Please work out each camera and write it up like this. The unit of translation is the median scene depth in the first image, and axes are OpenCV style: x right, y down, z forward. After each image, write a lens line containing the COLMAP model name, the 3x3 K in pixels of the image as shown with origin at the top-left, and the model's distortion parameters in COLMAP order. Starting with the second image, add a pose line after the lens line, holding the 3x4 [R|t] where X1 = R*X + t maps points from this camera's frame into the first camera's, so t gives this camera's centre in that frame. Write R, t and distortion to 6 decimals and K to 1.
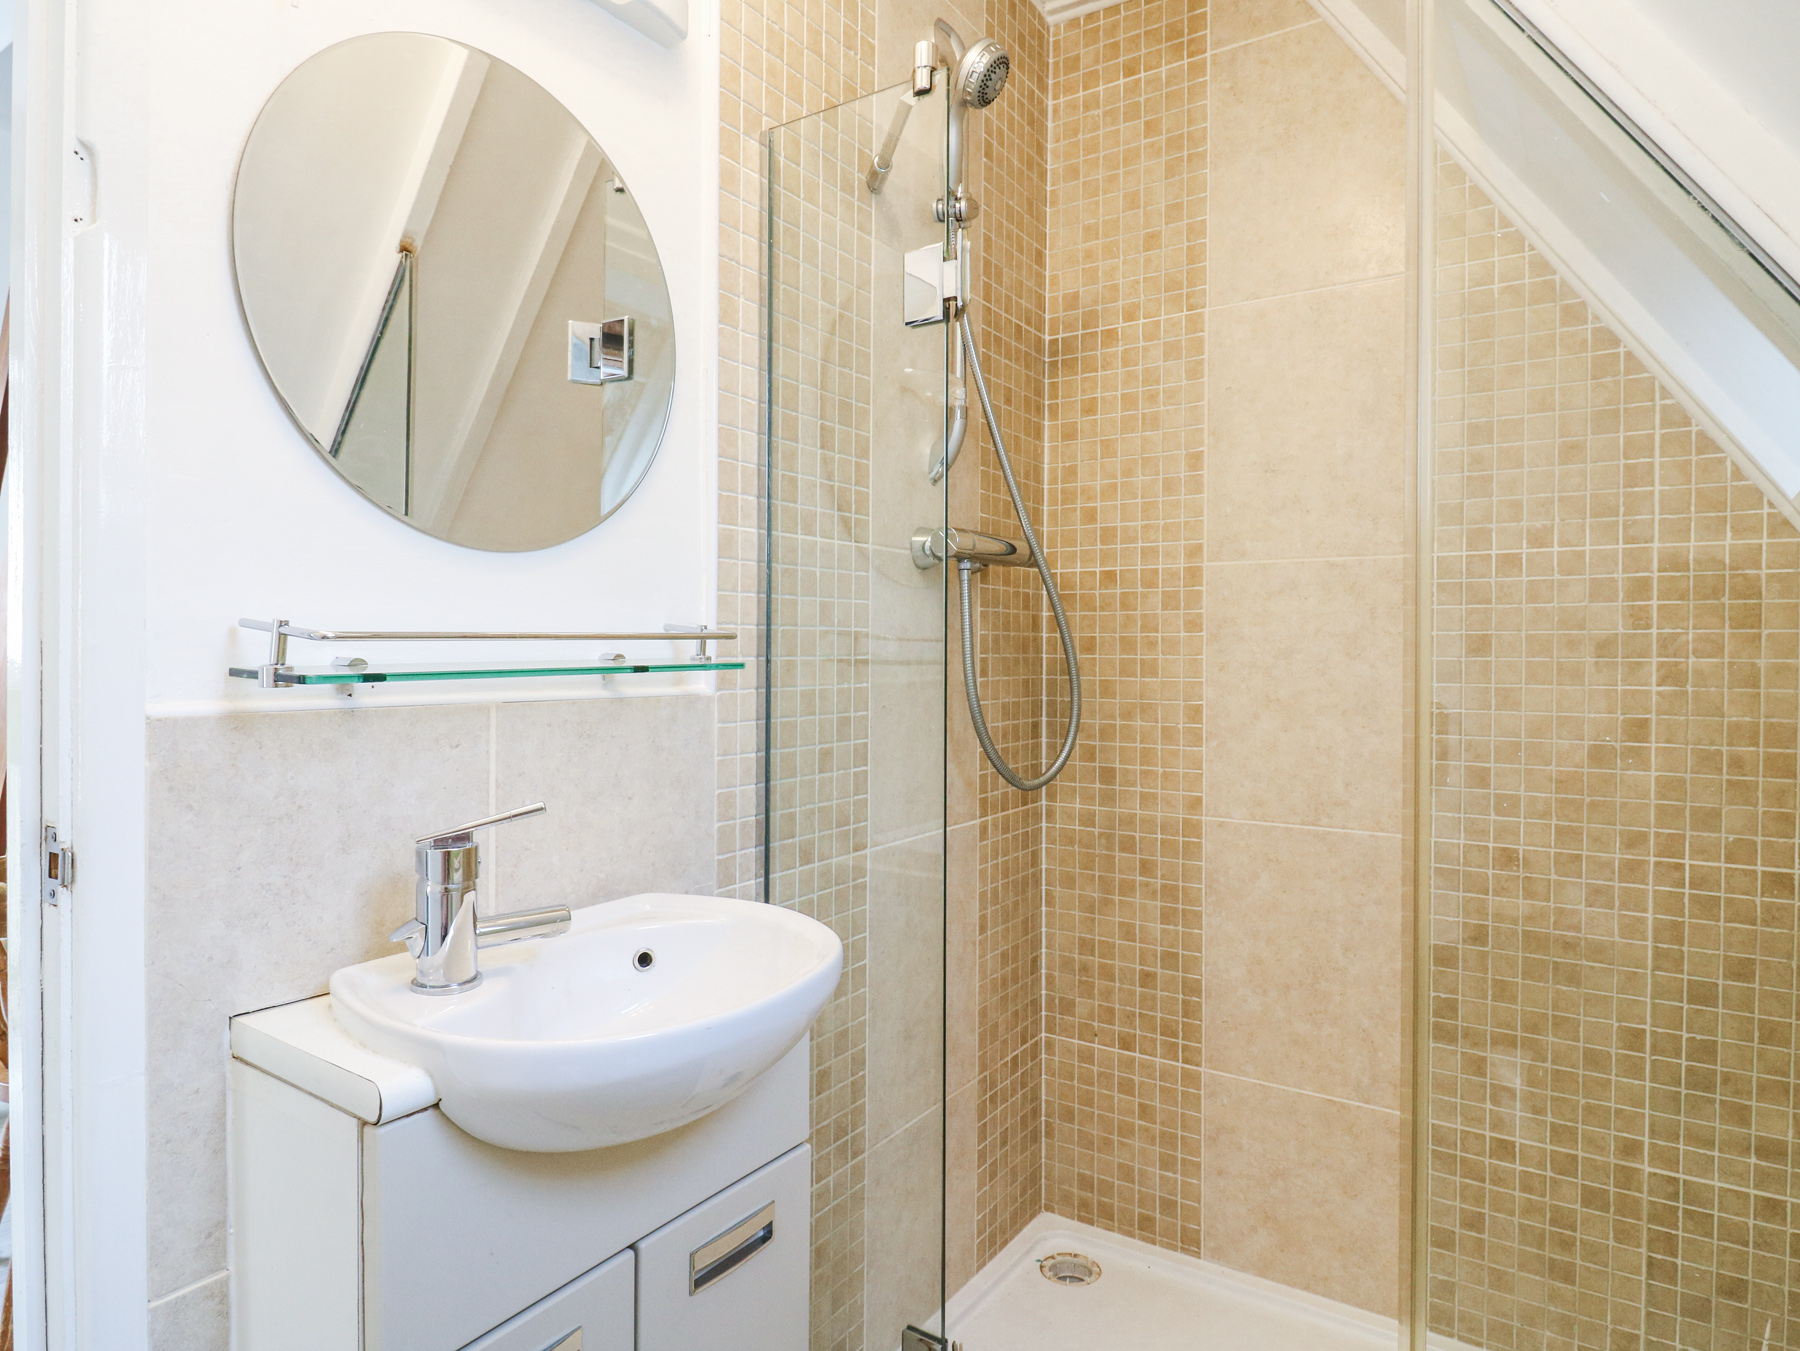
lens RADIAL K [[1050.3, 0, 902.5], [0, 1050.3, 660.9], [0, 0, 1]] dist [-0.006692, -0.004715]
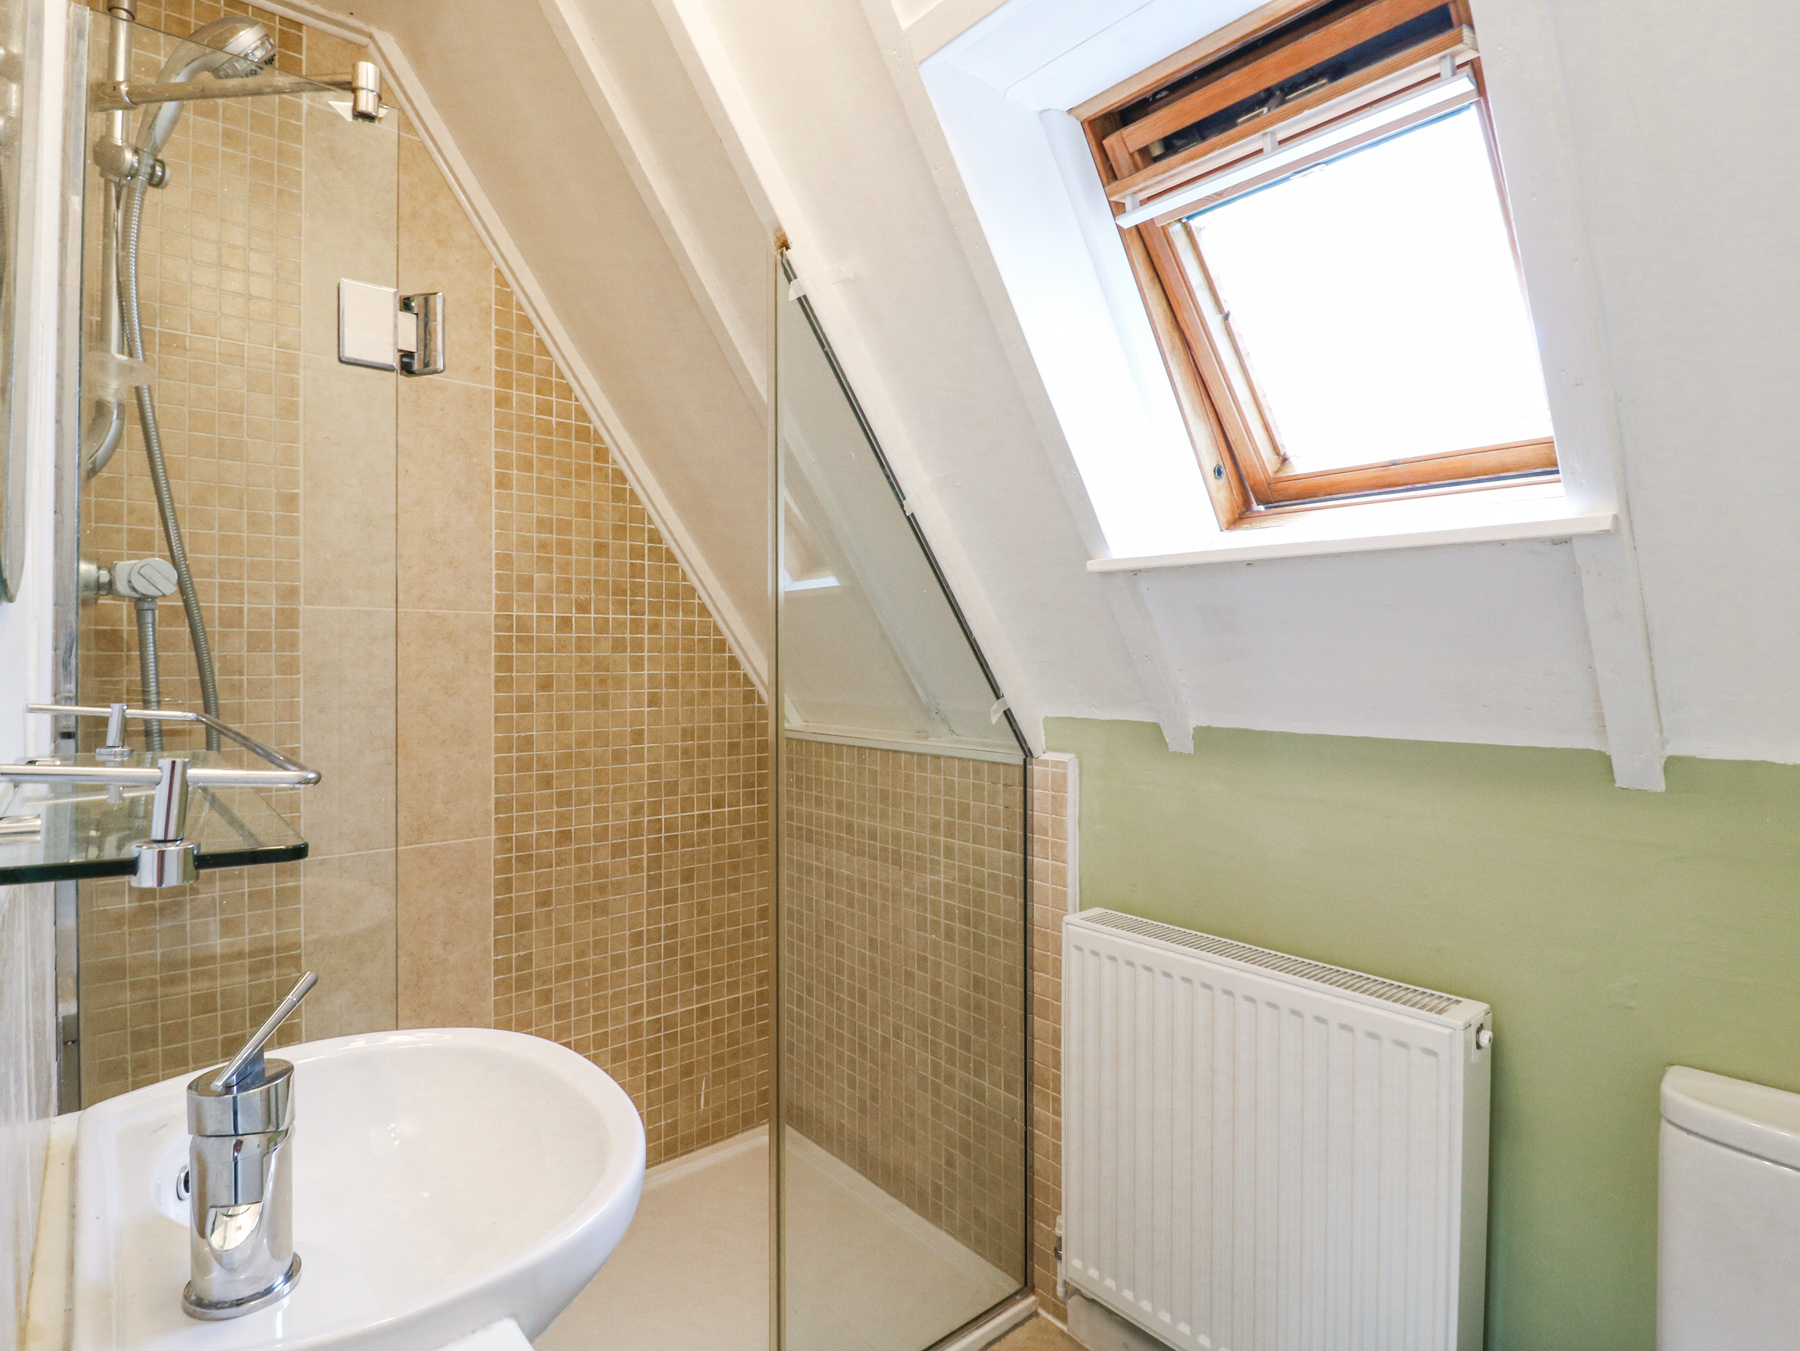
lens RADIAL K [[944.4, 0, 901.8], [0, 944.4, 668.0], [0, 0, 1]] dist [-0.002376, -0.011543]
pose [[0.261801, -0.013192, 0.965032, -0.511300], [0.013520, 0.999859, 0.010001, -0.041631], [-0.965027, 0.010429, 0.261943, 0.251712]]
